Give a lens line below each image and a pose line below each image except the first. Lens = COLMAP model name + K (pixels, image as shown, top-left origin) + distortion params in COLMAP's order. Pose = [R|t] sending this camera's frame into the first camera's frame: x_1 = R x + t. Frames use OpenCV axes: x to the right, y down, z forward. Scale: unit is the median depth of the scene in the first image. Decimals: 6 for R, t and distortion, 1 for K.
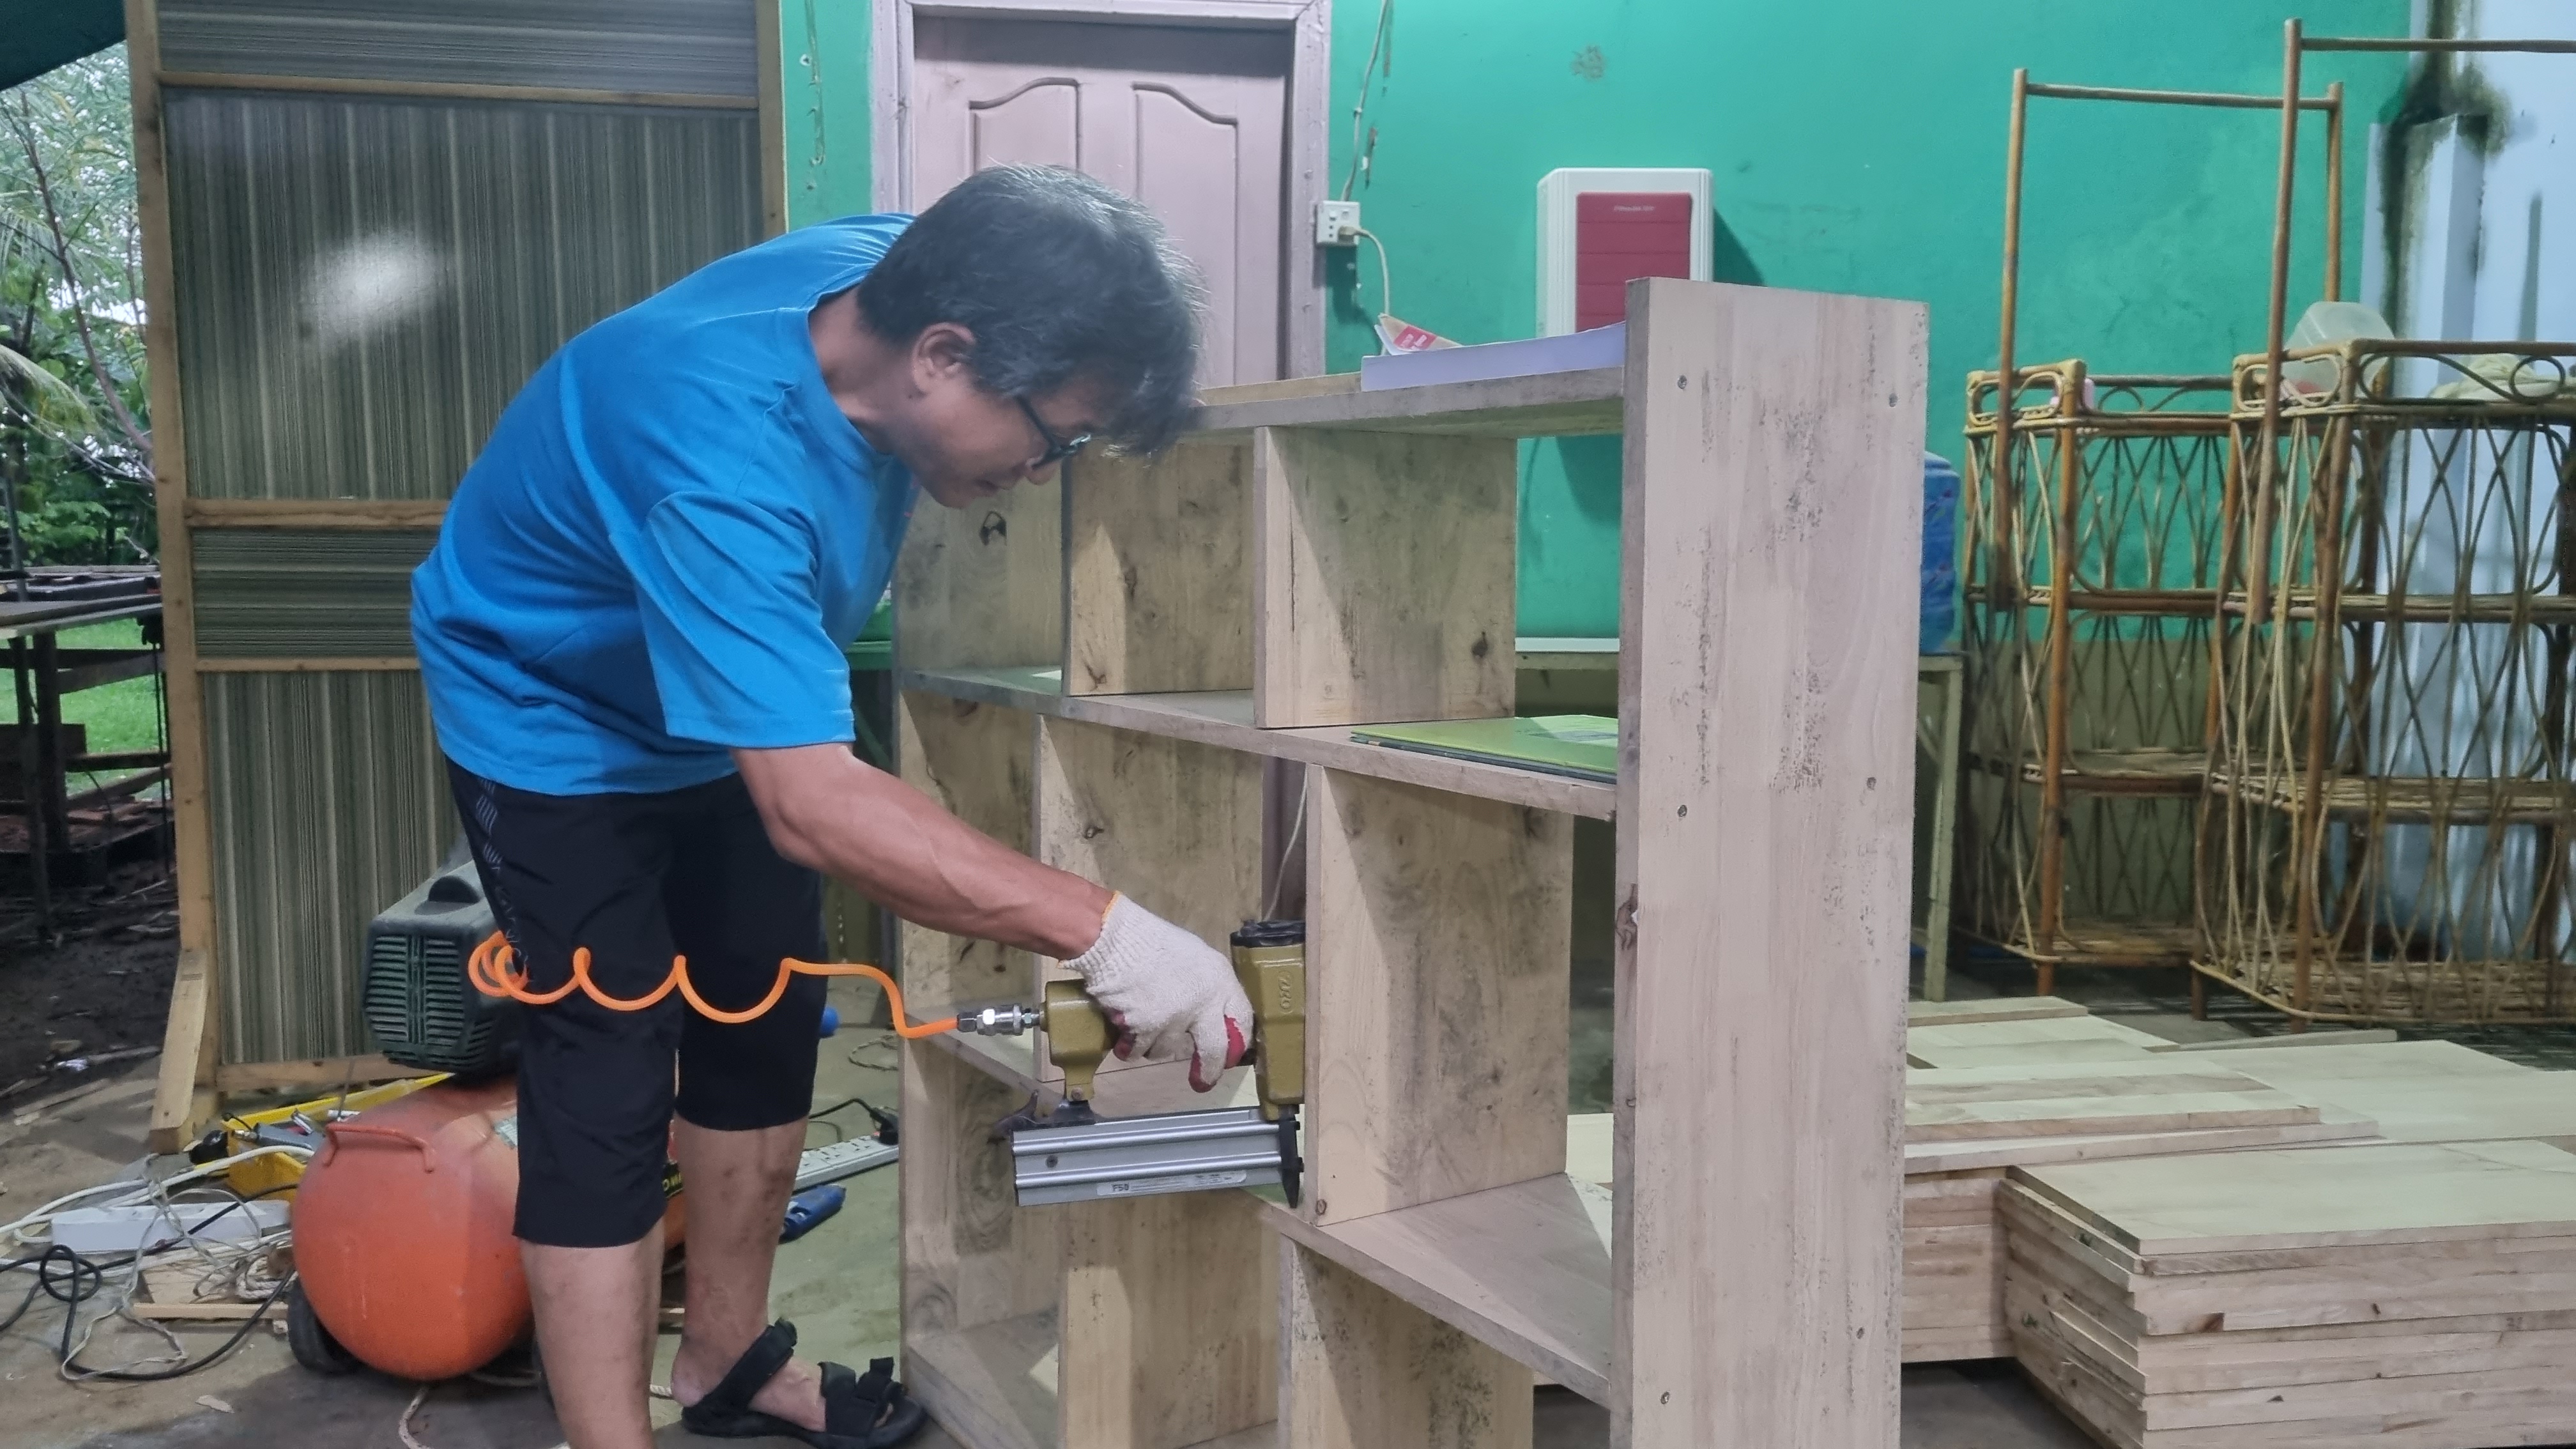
lens RADIAL K [[1953.0, 0, 1283.9], [0, 1953.0, 742.5], [0, 0, 1]] dist [0.055300, -0.014236]
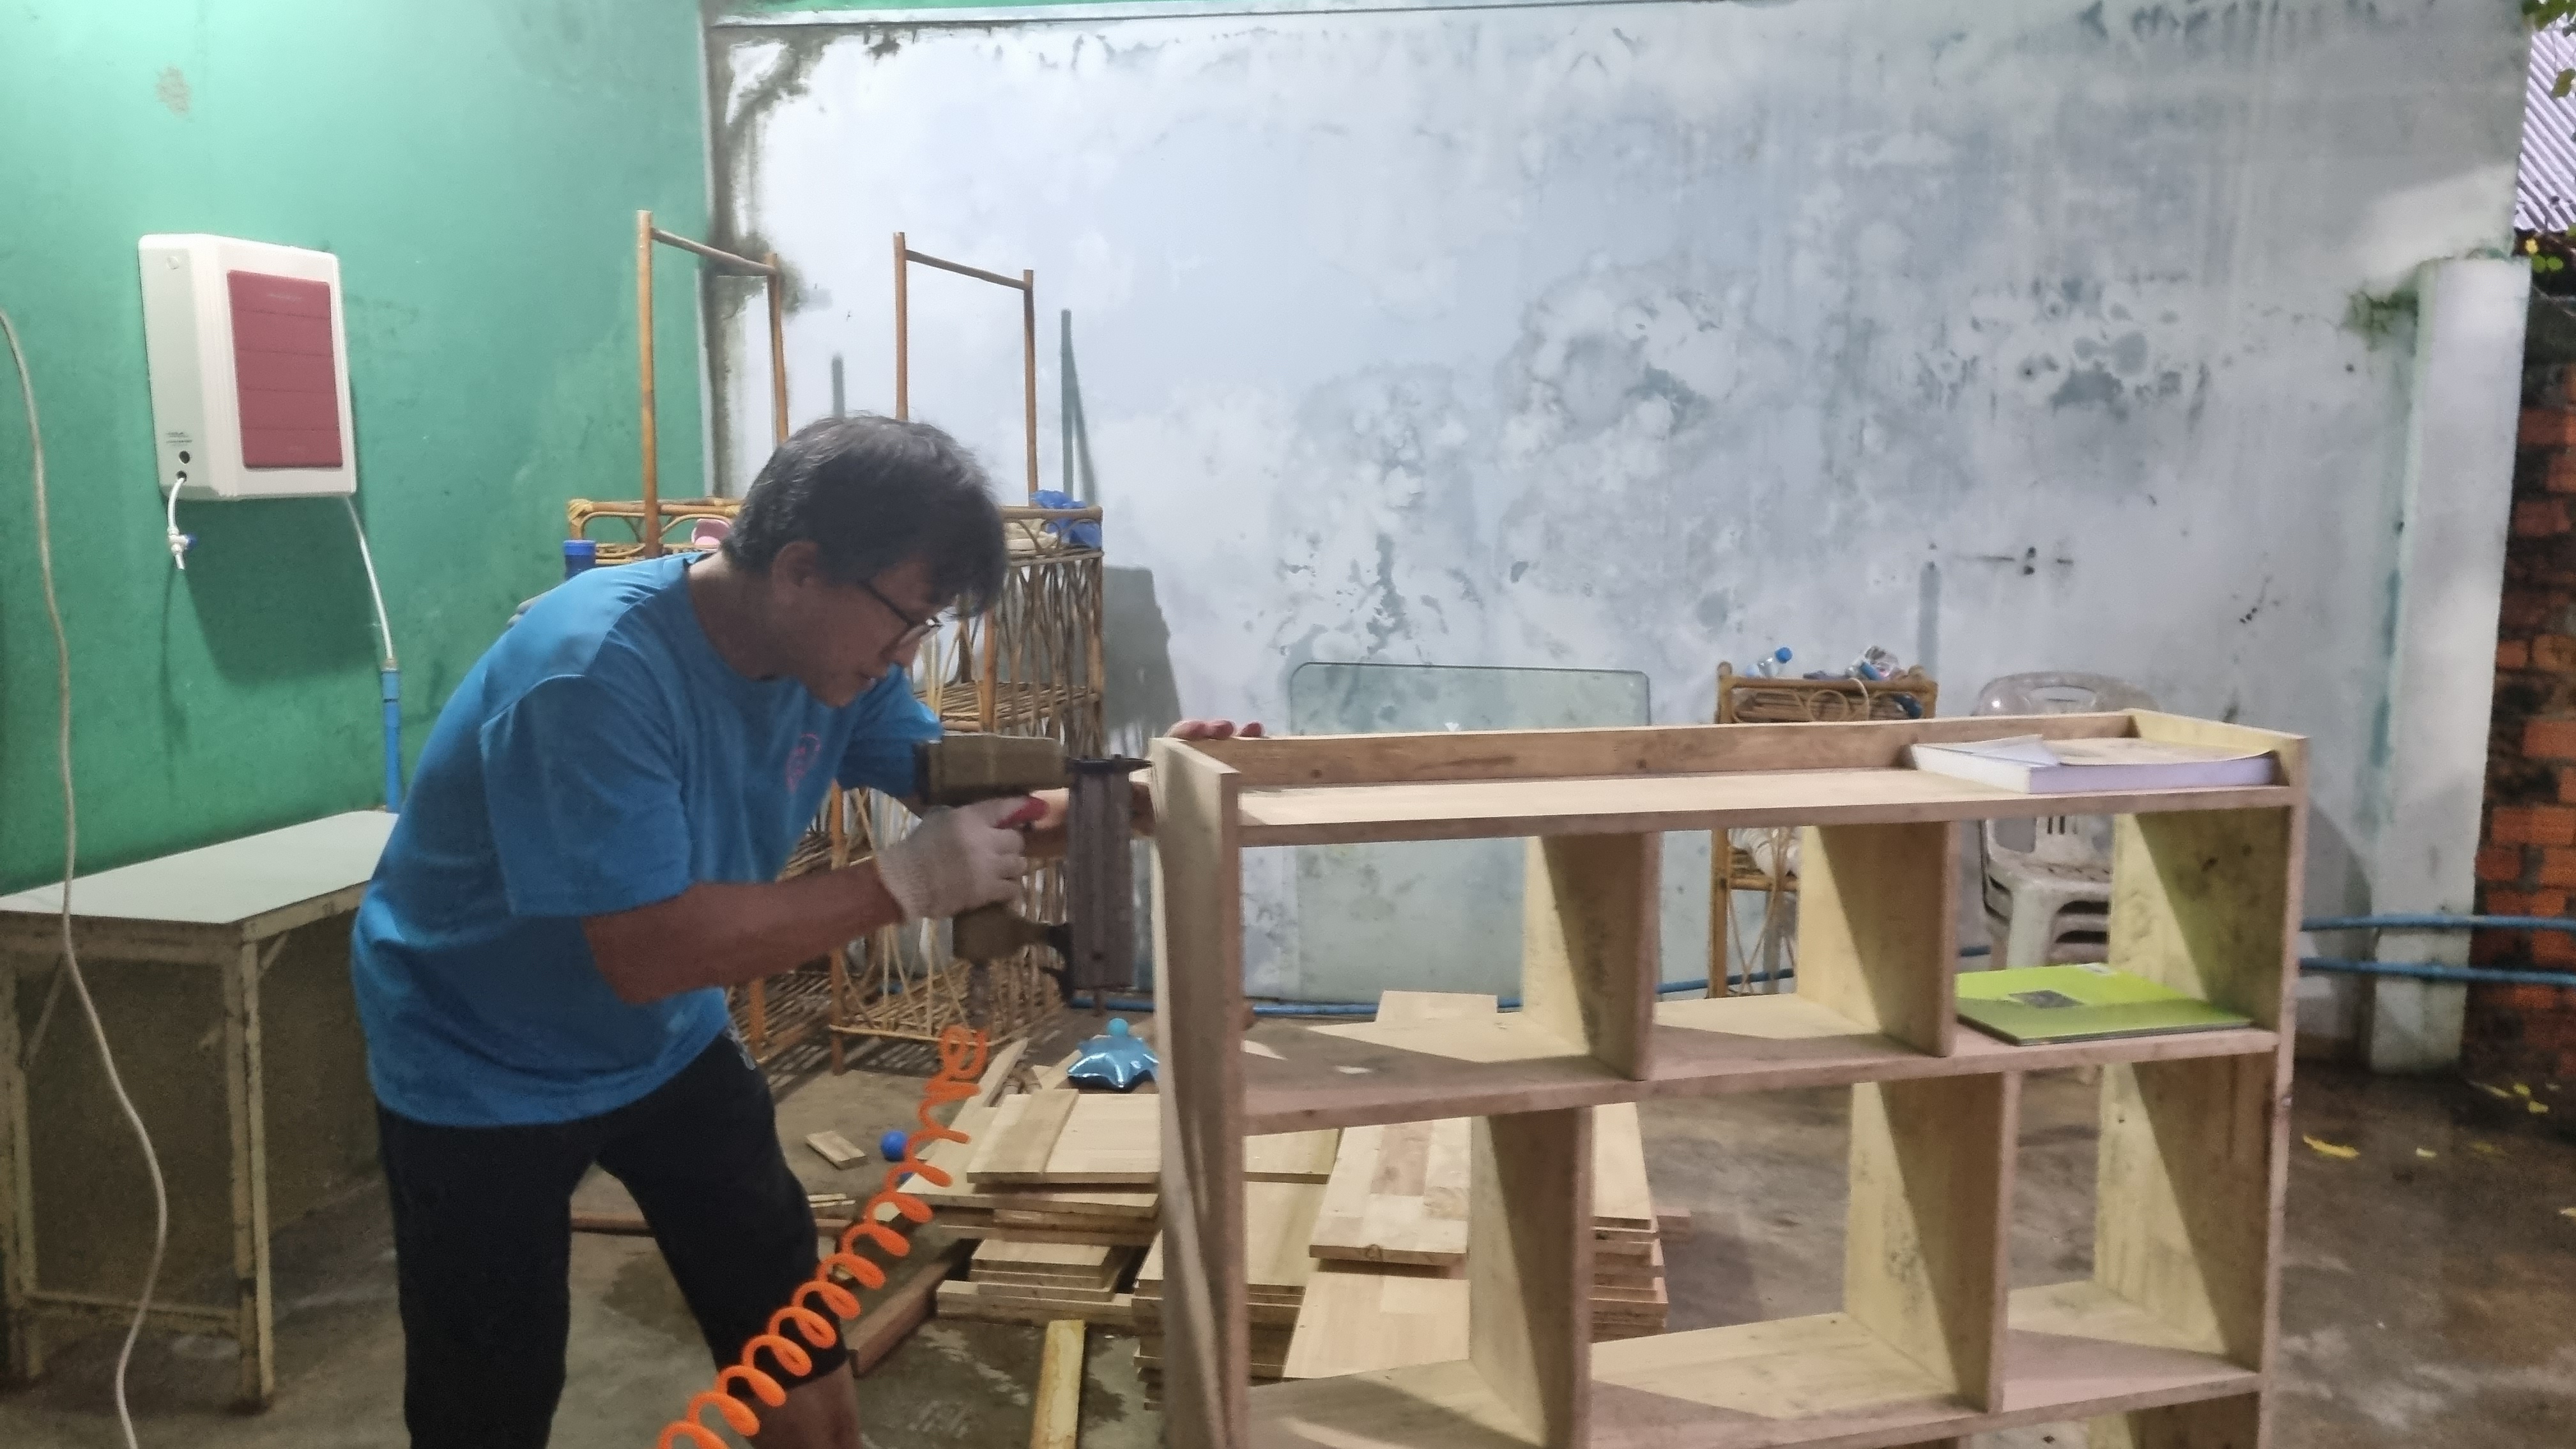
lens RADIAL K [[1953.0, 0, 1281.0], [0, 1953.0, 721.5], [0, 0, 1]] dist [0.055300, -0.014236]
pose [[0.294389, -0.119646, 0.948167, -0.490034], [0.092348, 0.991051, 0.096385, -0.141044], [-0.951214, 0.059186, 0.302803, 0.380454]]
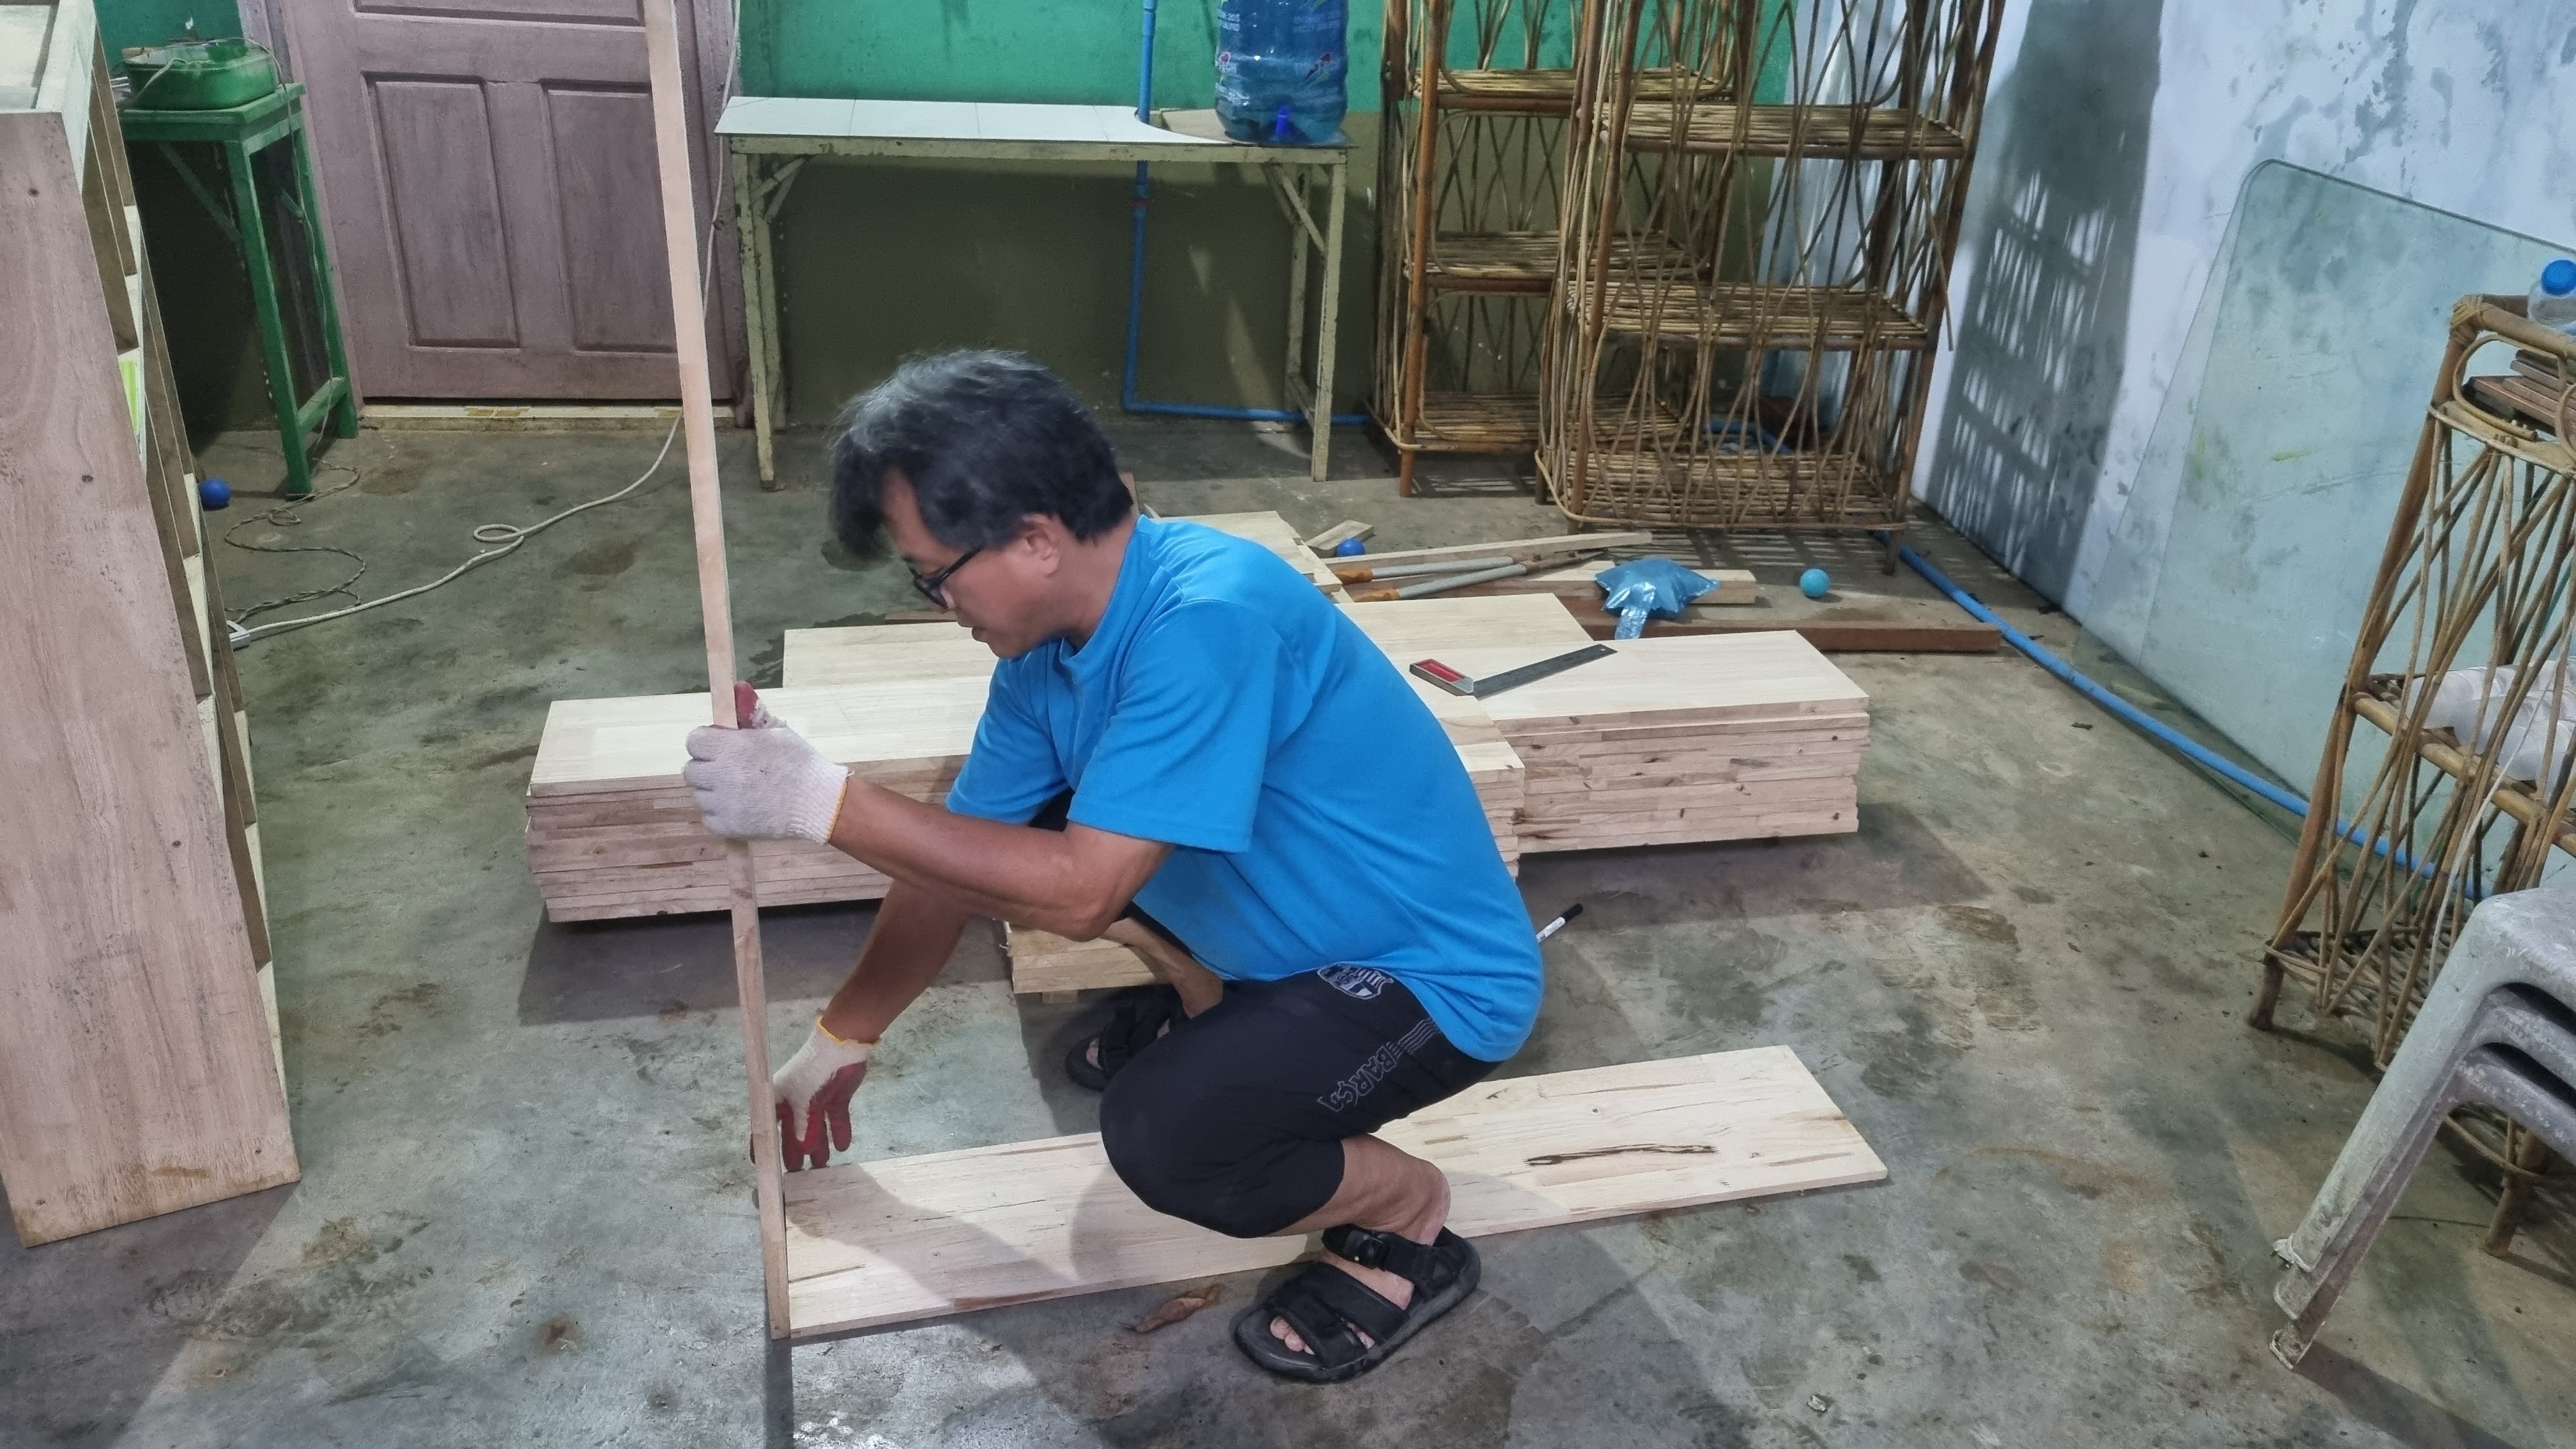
lens RADIAL K [[1953.0, 0, 1283.2], [0, 1953.0, 726.4], [0, 0, 1]] dist [0.055300, -0.014236]
pose [[0.999036, 0.011094, 0.042464, 0.261825], [-0.025124, 0.937878, 0.346054, -0.109288], [-0.035987, -0.346787, 0.937253, -0.050329]]
